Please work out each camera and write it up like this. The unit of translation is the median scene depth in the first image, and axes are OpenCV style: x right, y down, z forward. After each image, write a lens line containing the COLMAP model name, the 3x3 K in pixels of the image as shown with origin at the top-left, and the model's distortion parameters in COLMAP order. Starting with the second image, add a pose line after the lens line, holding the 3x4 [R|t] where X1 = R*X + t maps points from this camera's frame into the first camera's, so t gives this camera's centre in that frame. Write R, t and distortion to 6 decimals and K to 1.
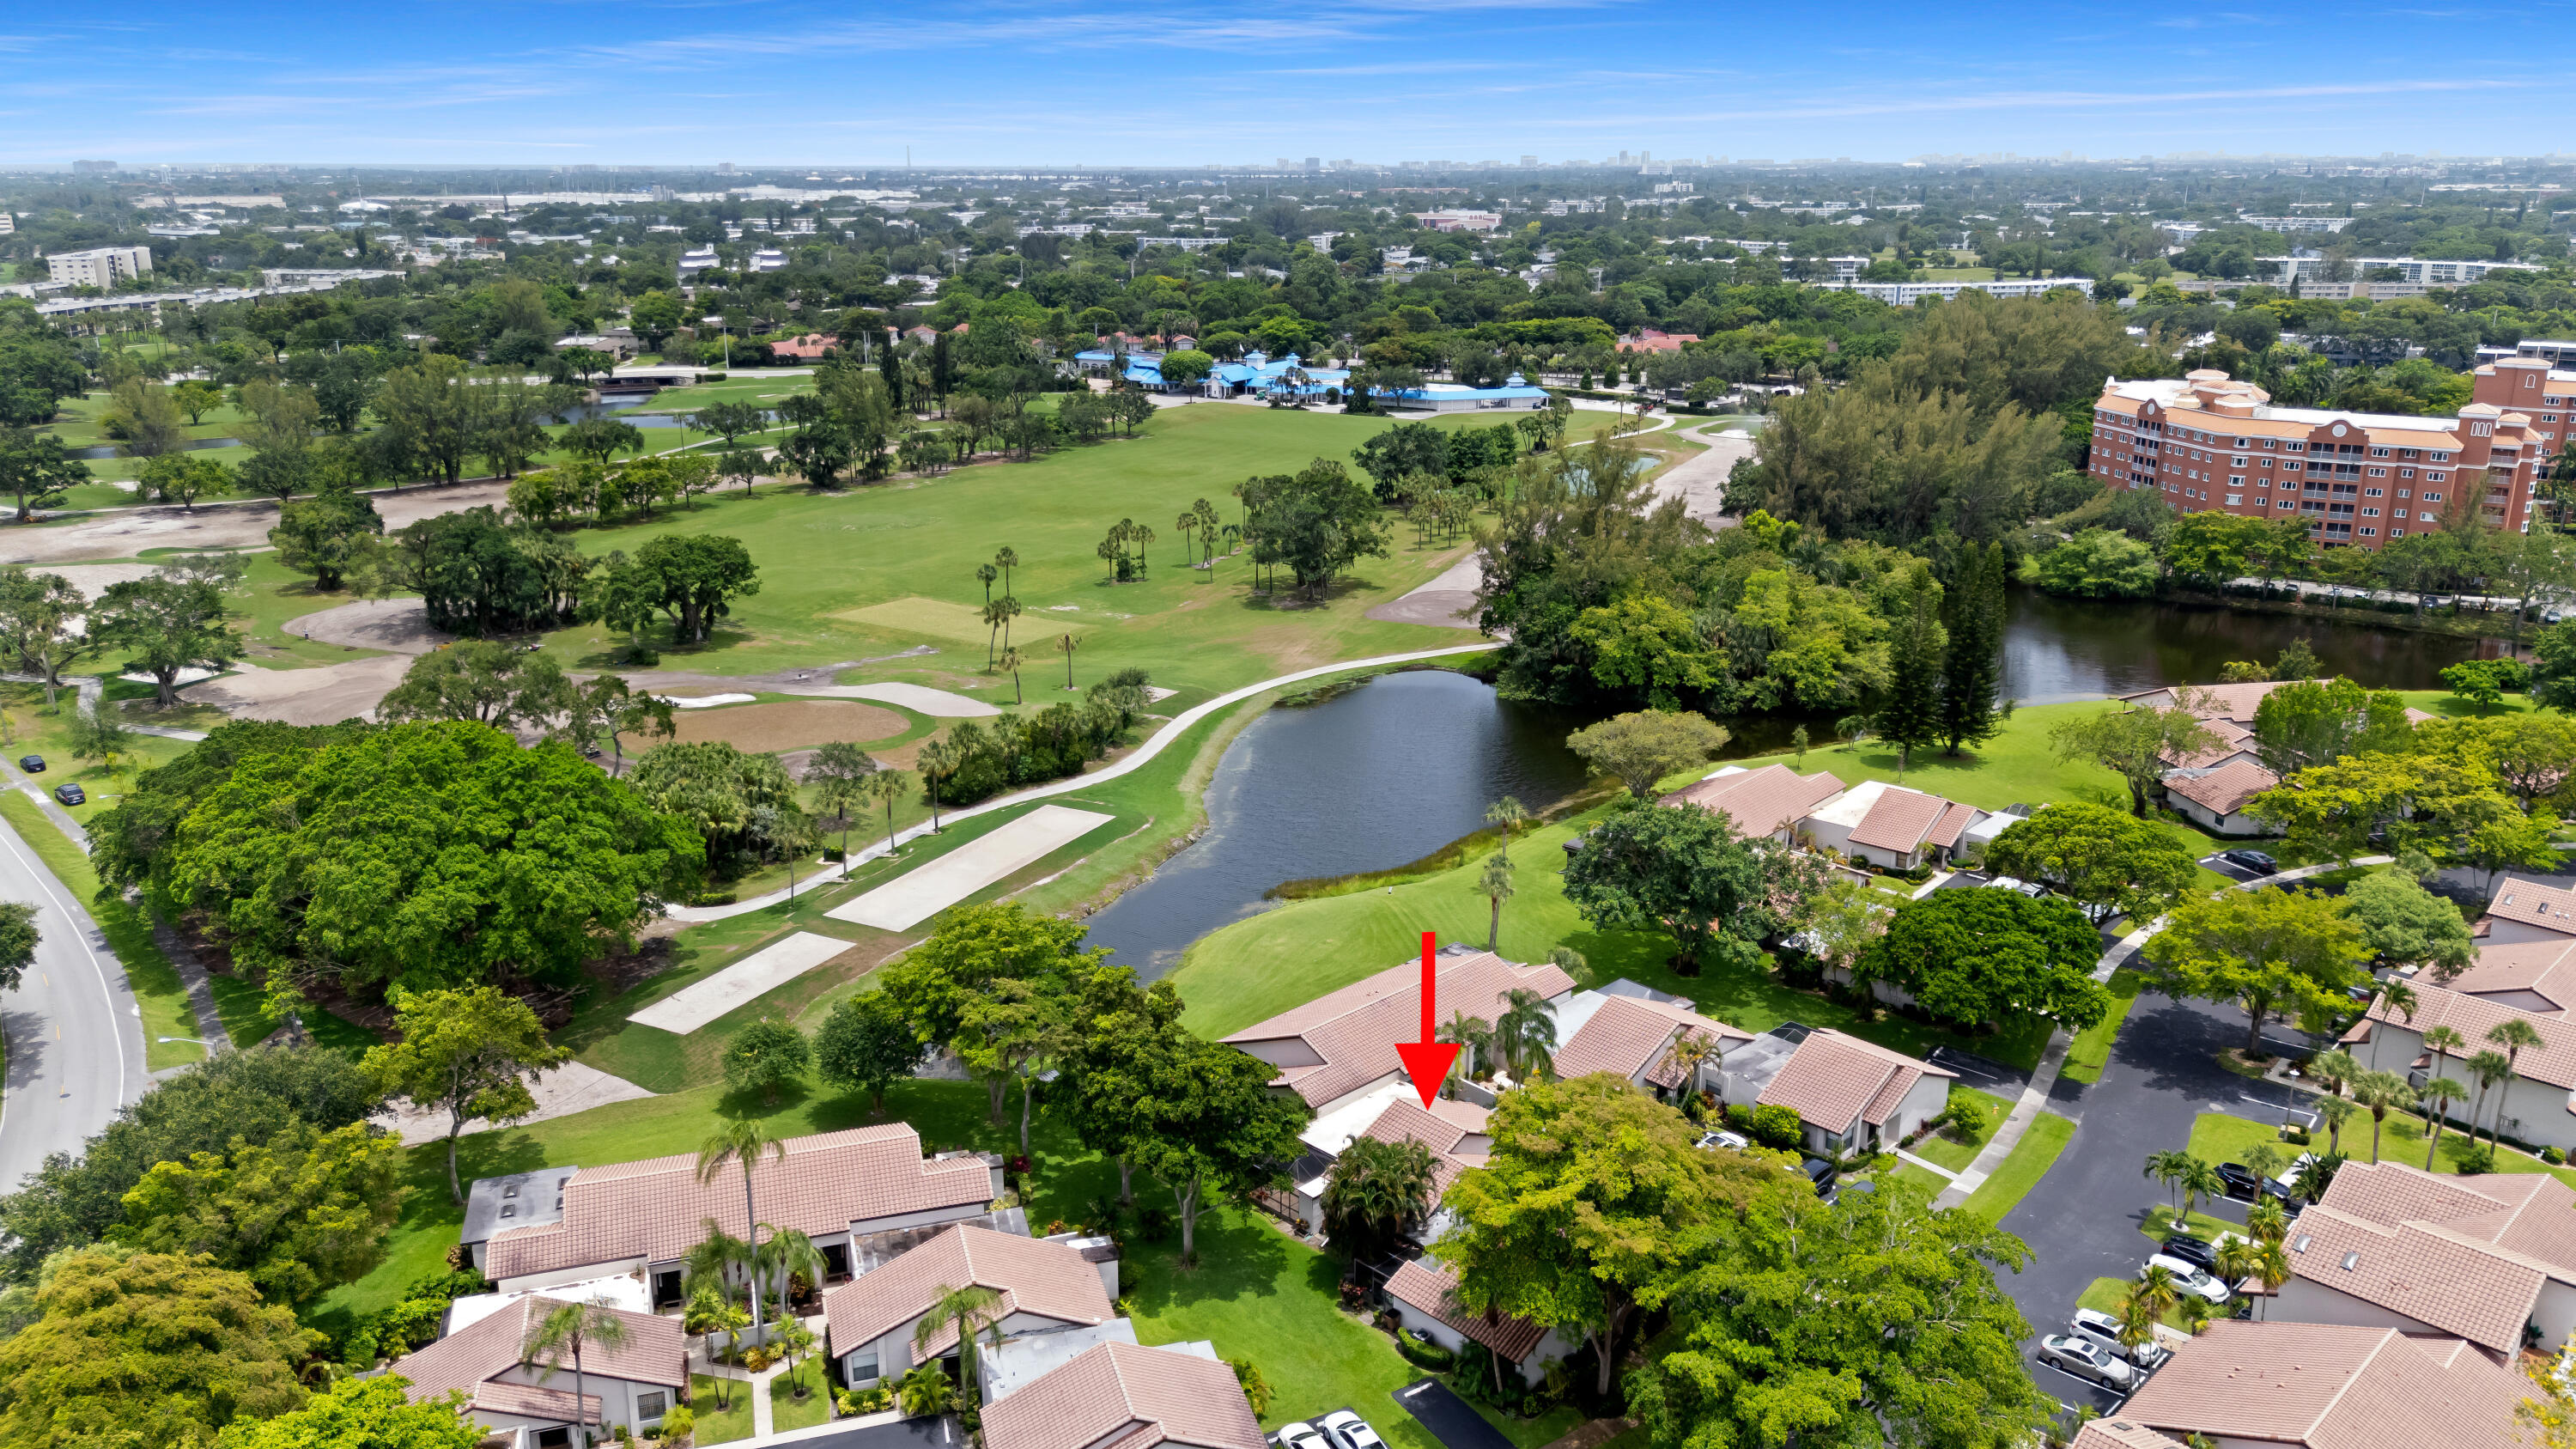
lens RADIAL K [[1877.9, 0, 1285.0], [0, 1877.9, 723.1], [0, 0, 1]] dist [0.073564, -0.085153]
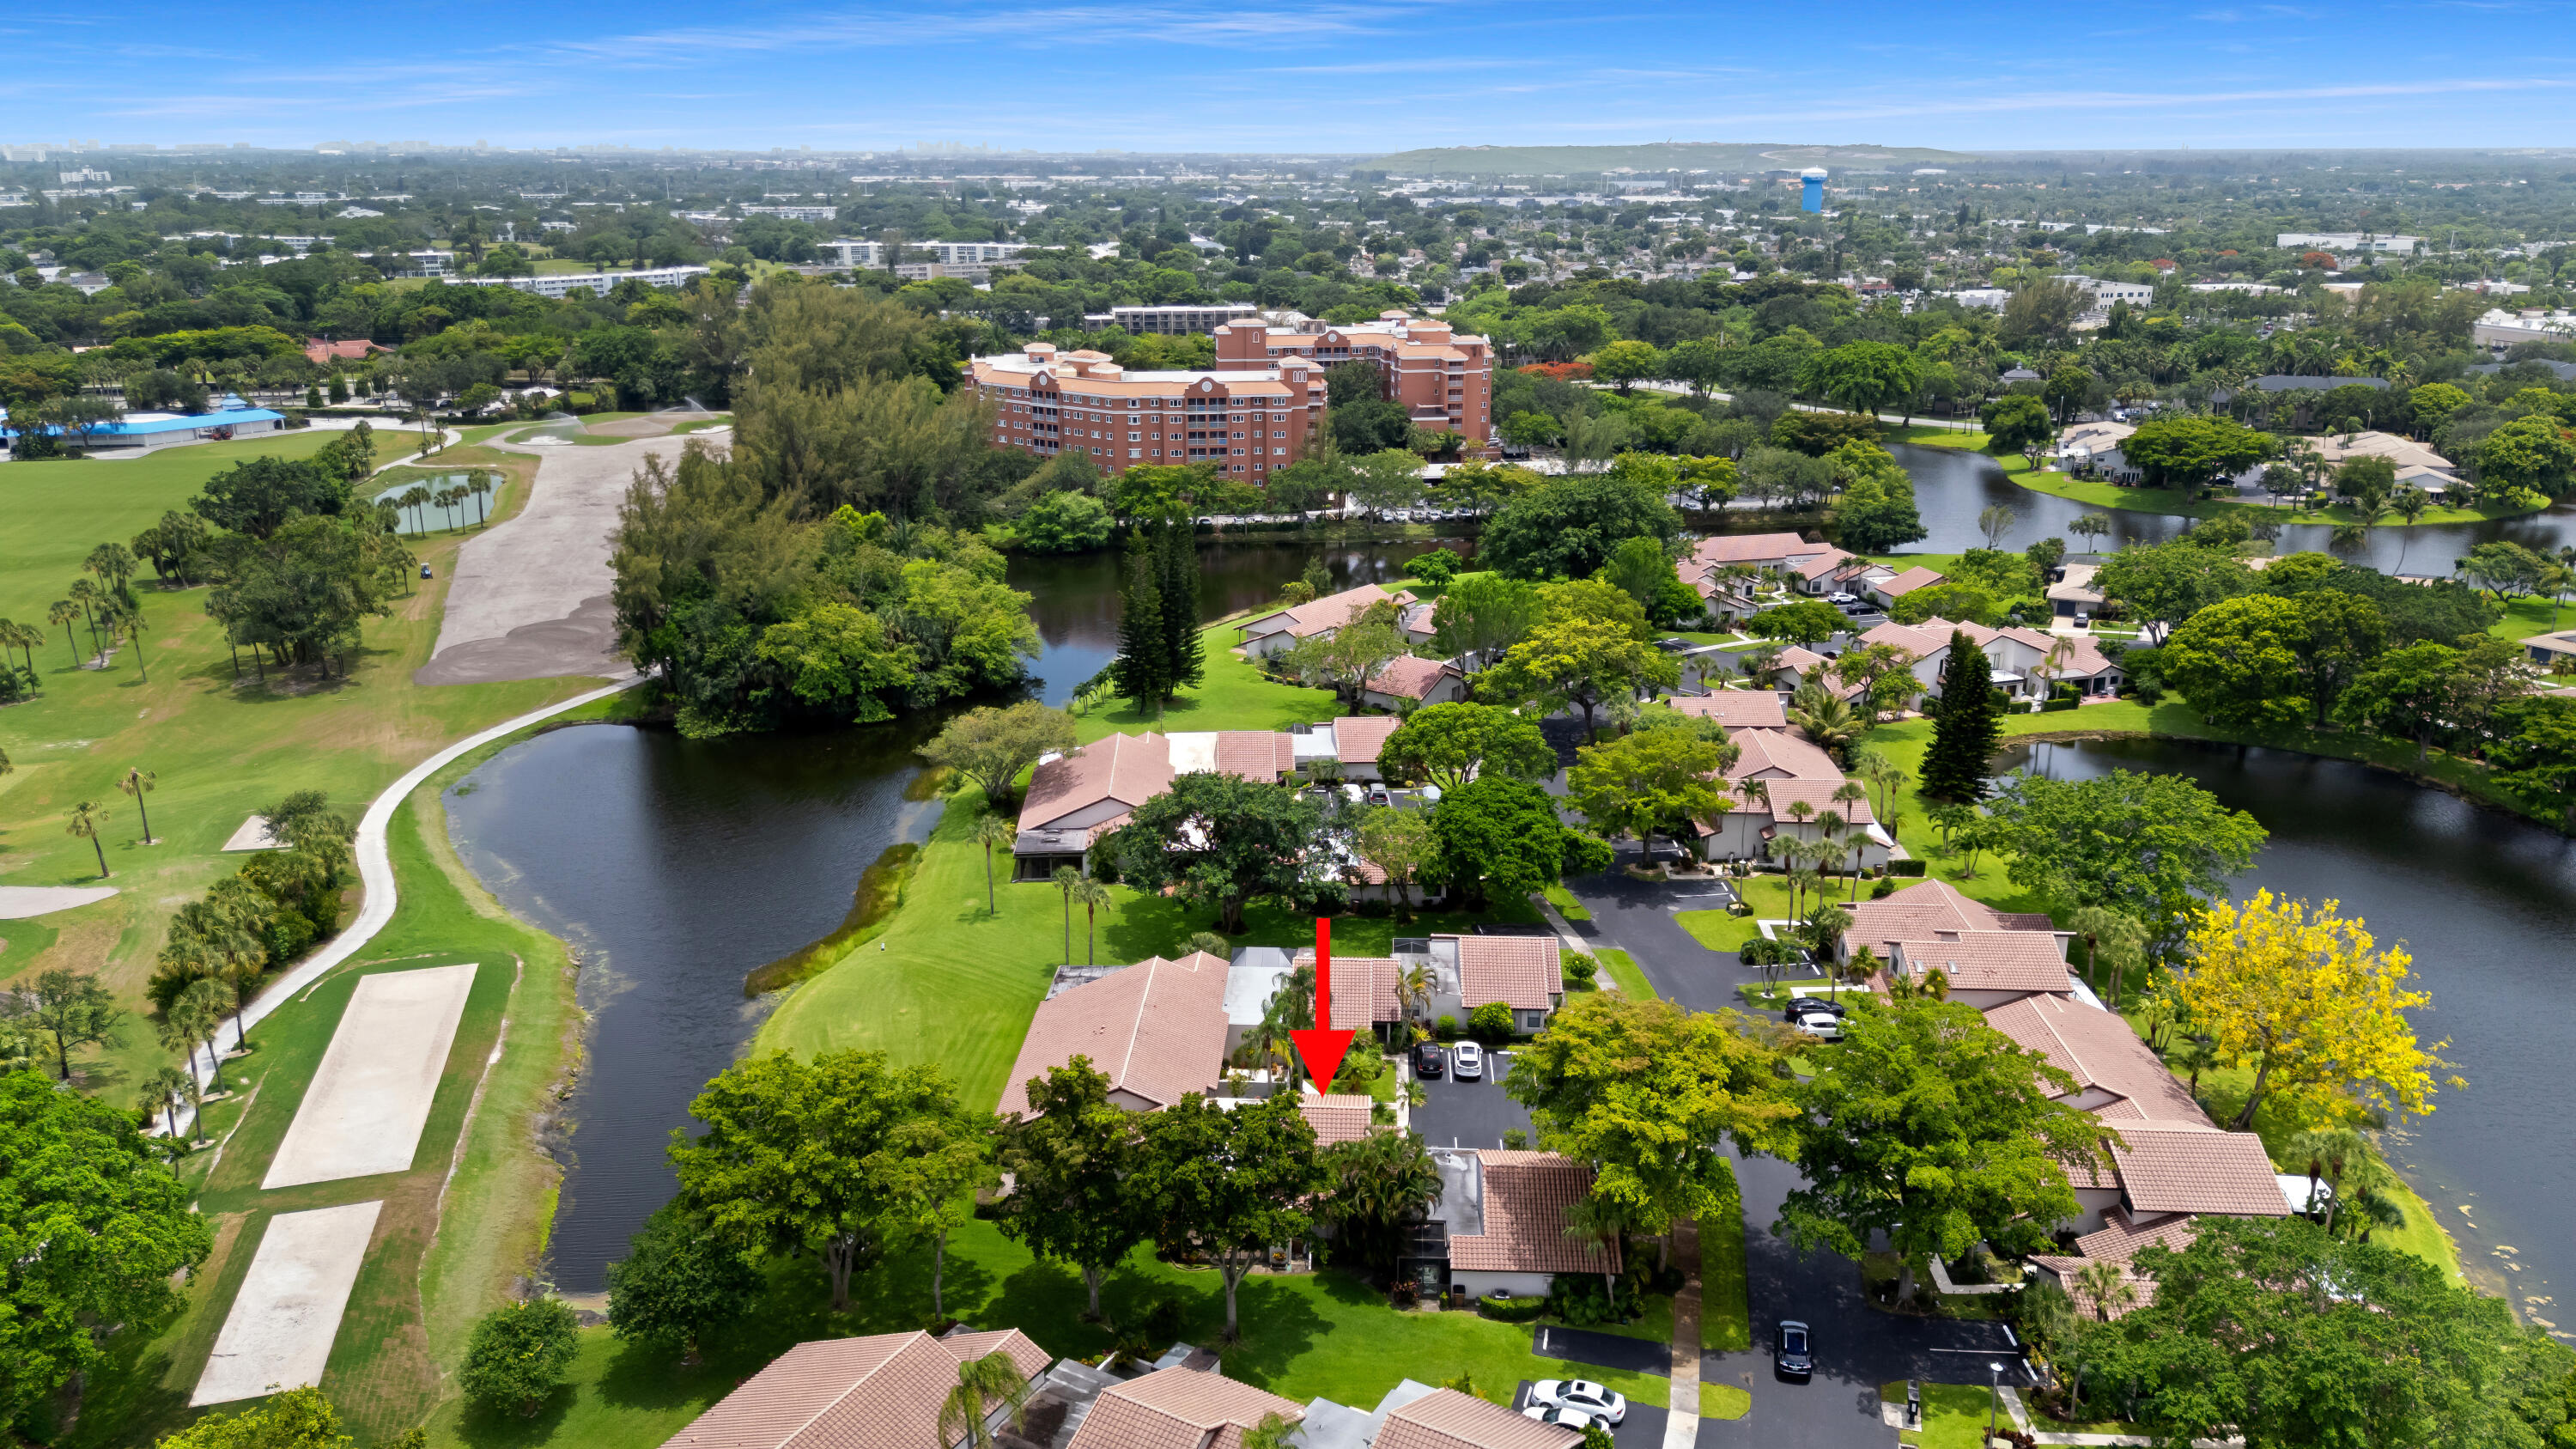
lens RADIAL K [[1877.9, 0, 1285.0], [0, 1877.9, 723.1], [0, 0, 1]] dist [0.073564, -0.085153]
pose [[0.734203, -0.193887, 0.650656, -0.214319], [0.190750, 0.978662, 0.076386, -0.028338], [-0.651583, 0.068030, 0.755521, 0.095472]]
